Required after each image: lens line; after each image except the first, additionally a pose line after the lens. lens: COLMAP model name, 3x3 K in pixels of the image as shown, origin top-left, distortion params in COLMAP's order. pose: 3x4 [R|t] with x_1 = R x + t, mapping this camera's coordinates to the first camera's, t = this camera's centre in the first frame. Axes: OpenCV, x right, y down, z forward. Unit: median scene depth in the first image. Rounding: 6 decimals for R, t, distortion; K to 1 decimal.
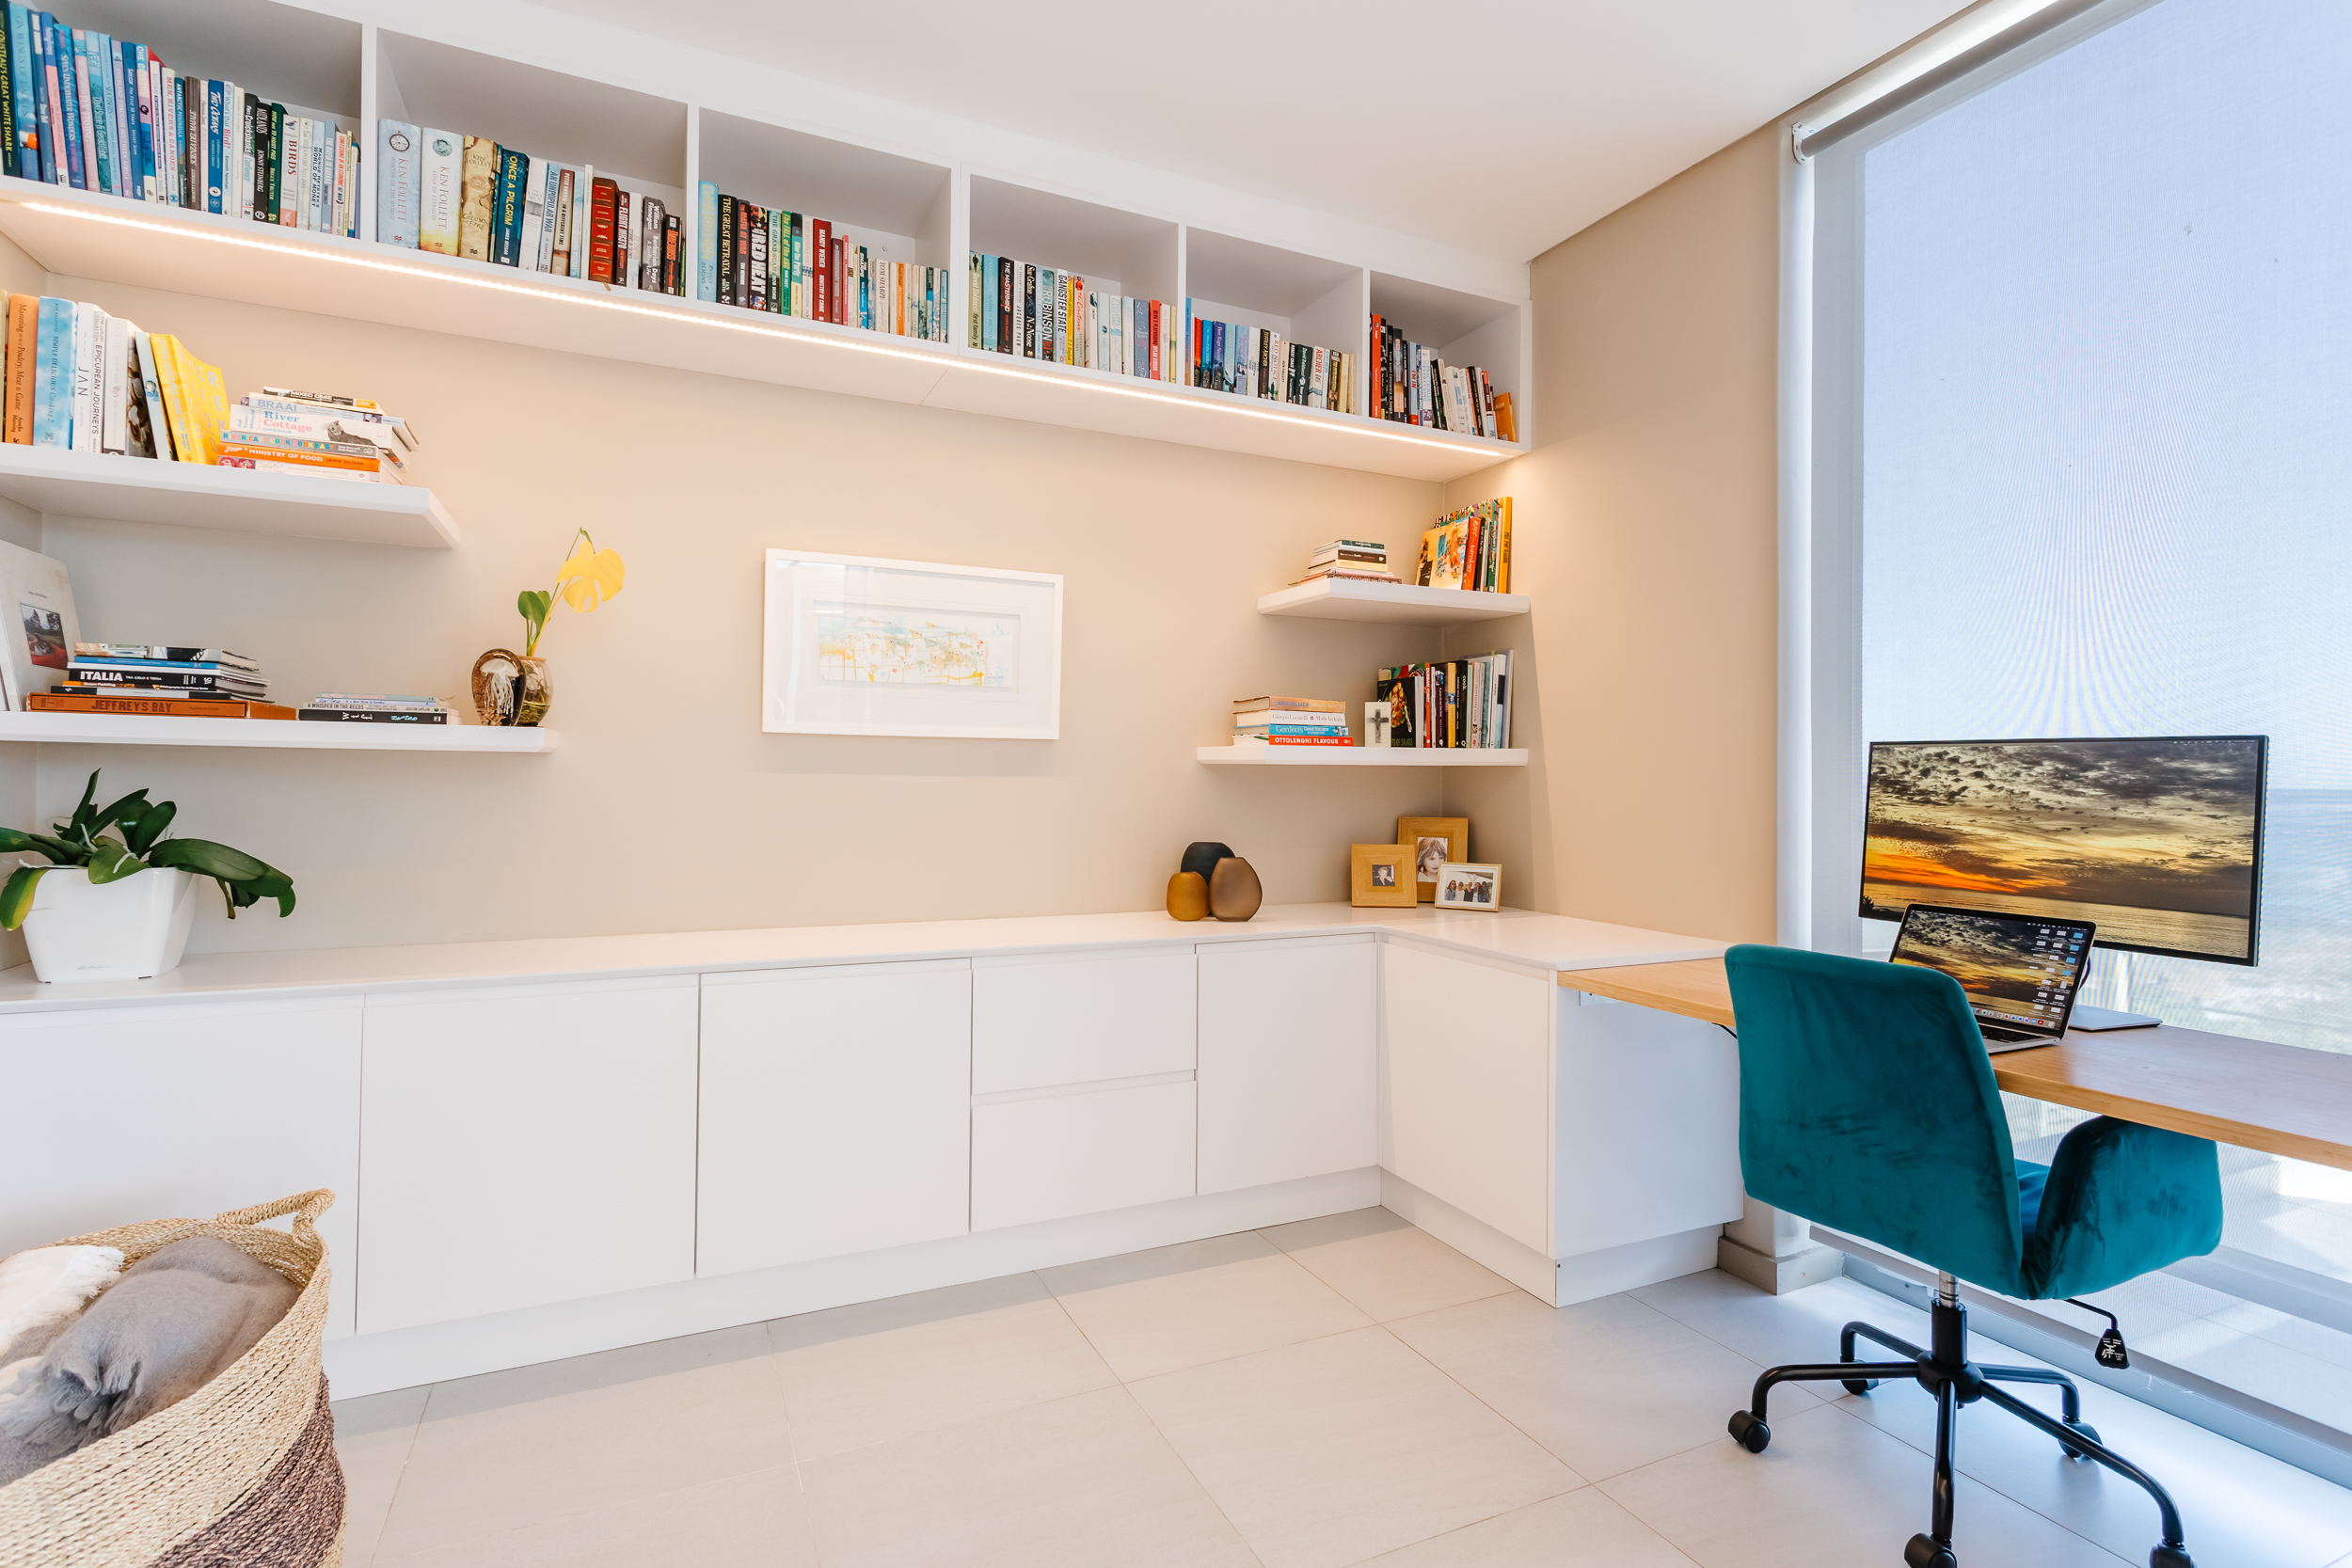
lens RADIAL K [[1123.6, 0, 1166.1], [0, 1123.6, 765.1], [0, 0, 1]] dist [-0.001647, 0.005332]
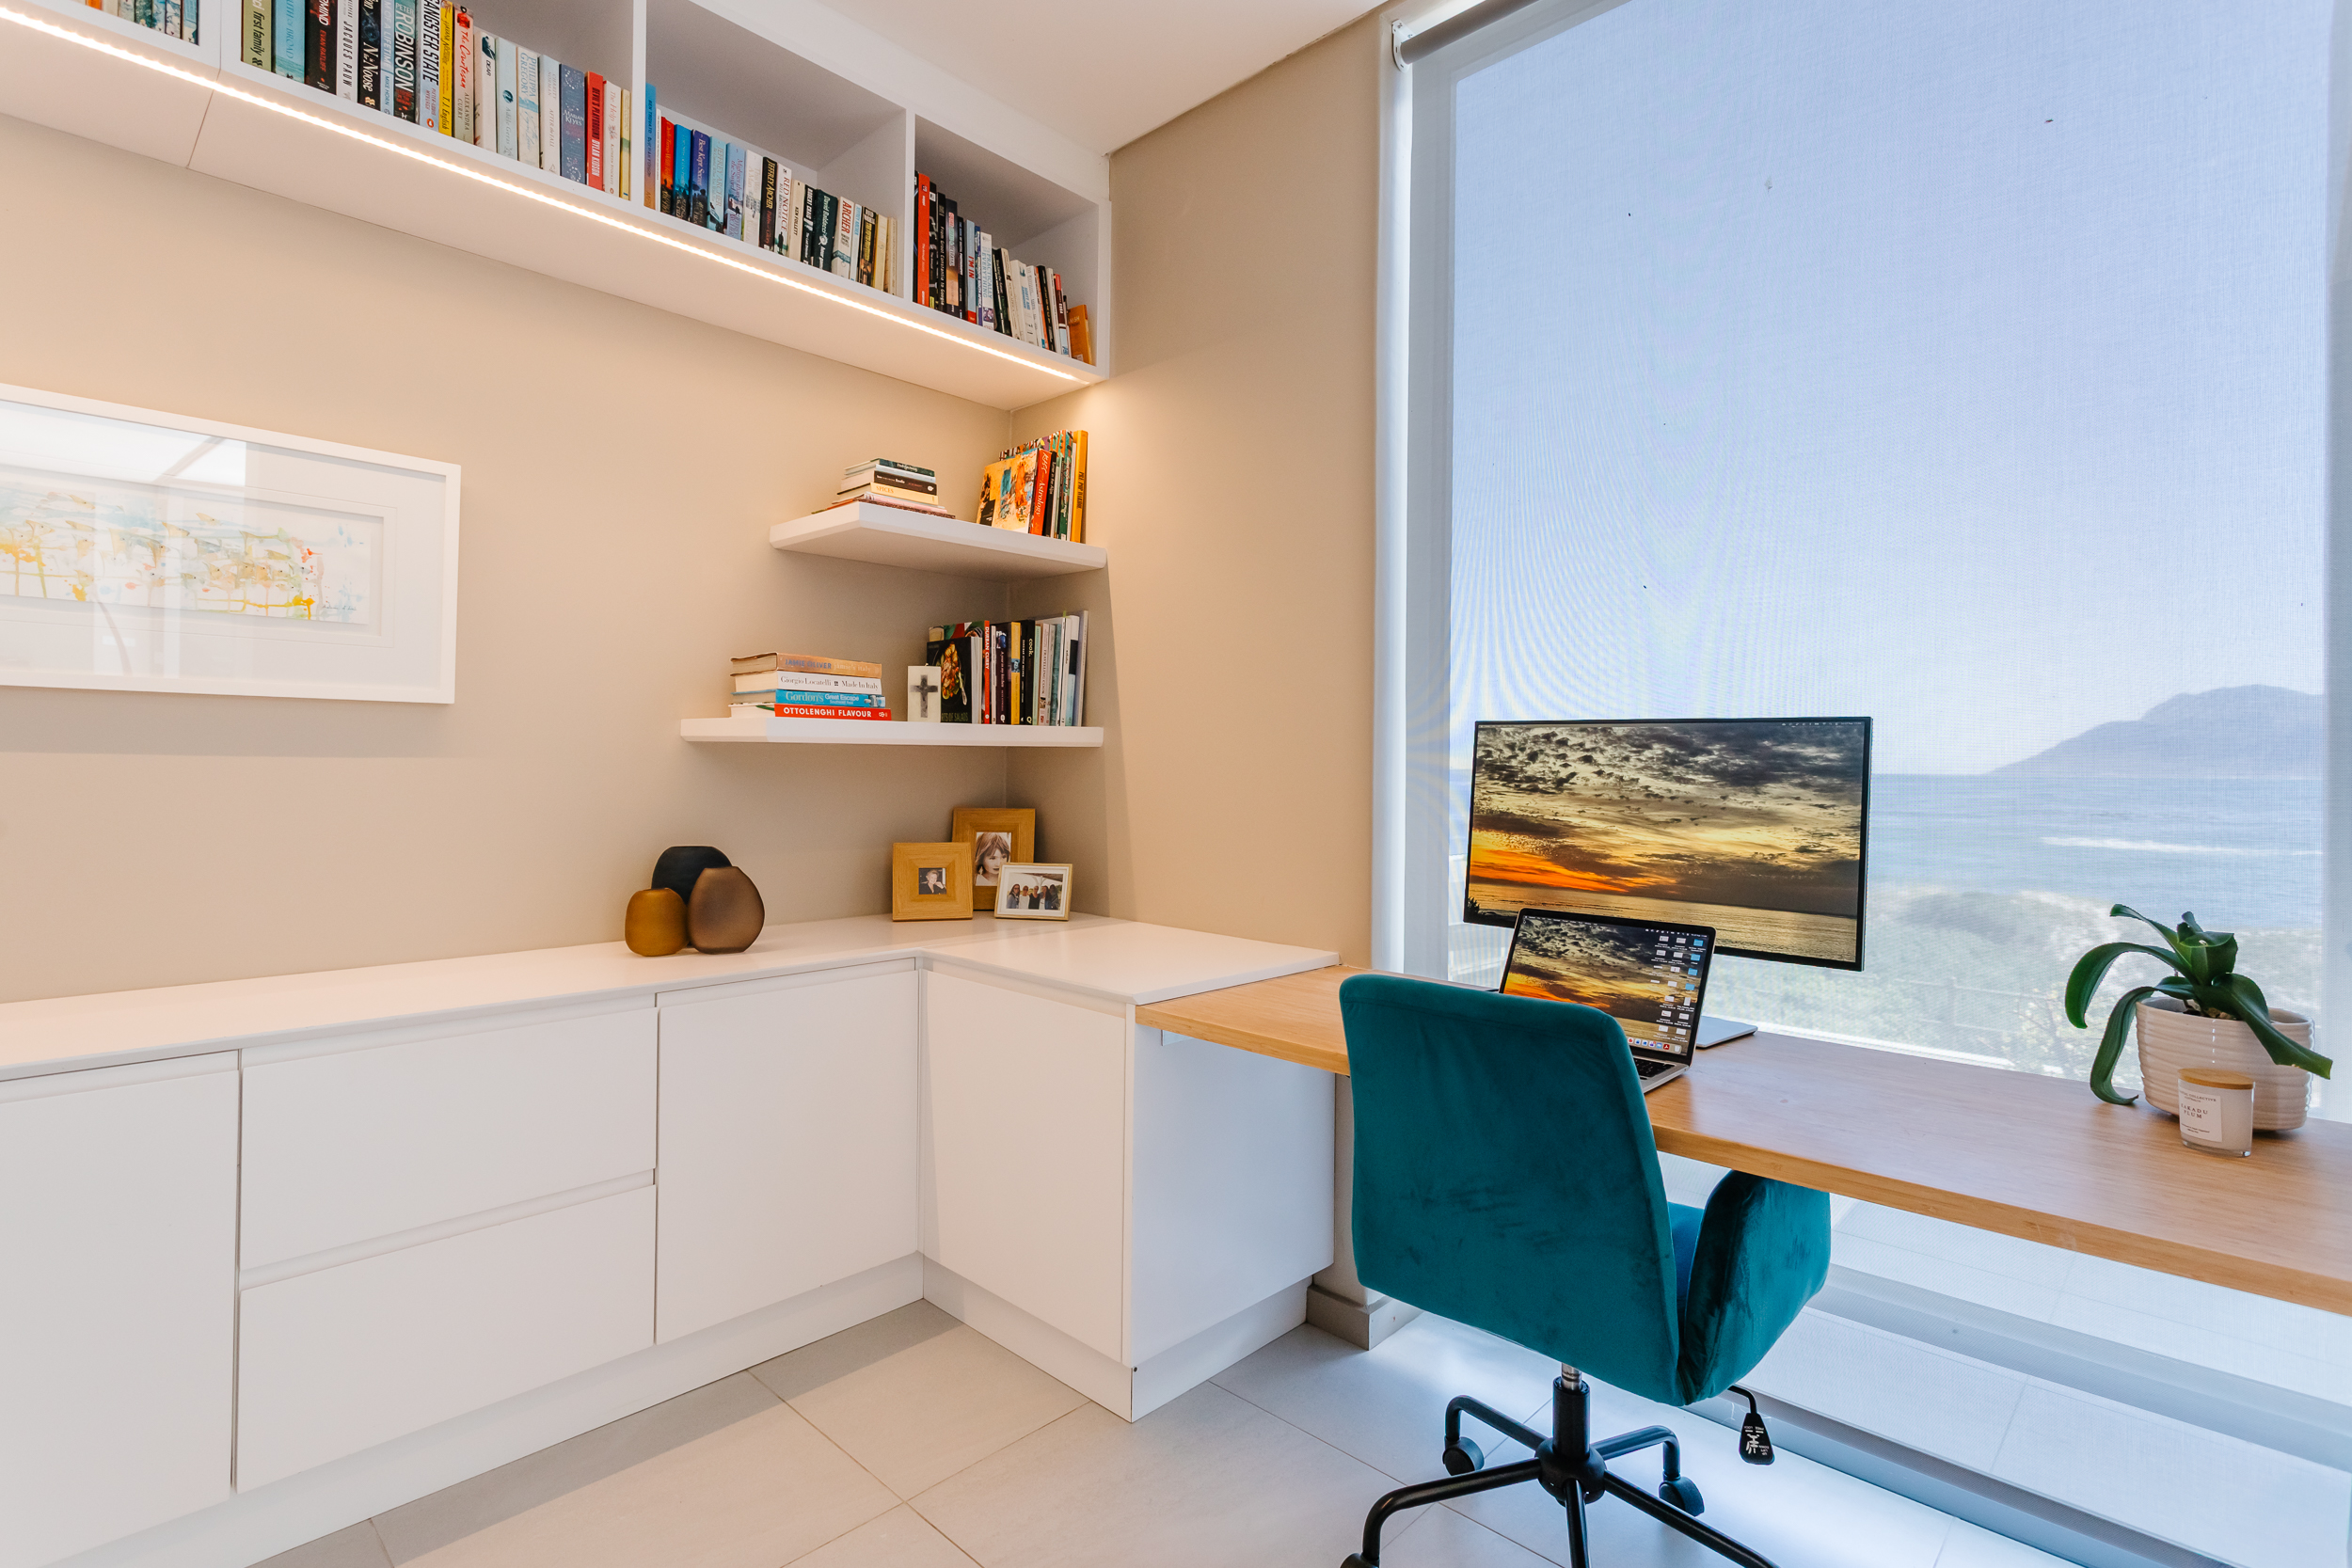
lens RADIAL K [[1145.7, 0, 1184.3], [0, 1145.7, 757.1], [0, 0, 1]] dist [0.000038, 0.000385]
pose [[0.928397, 0.004151, 0.371567, 0.069307], [-0.007177, 0.999951, 0.006762, 0.002282], [-0.371521, -0.008944, 0.928382, 0.209555]]
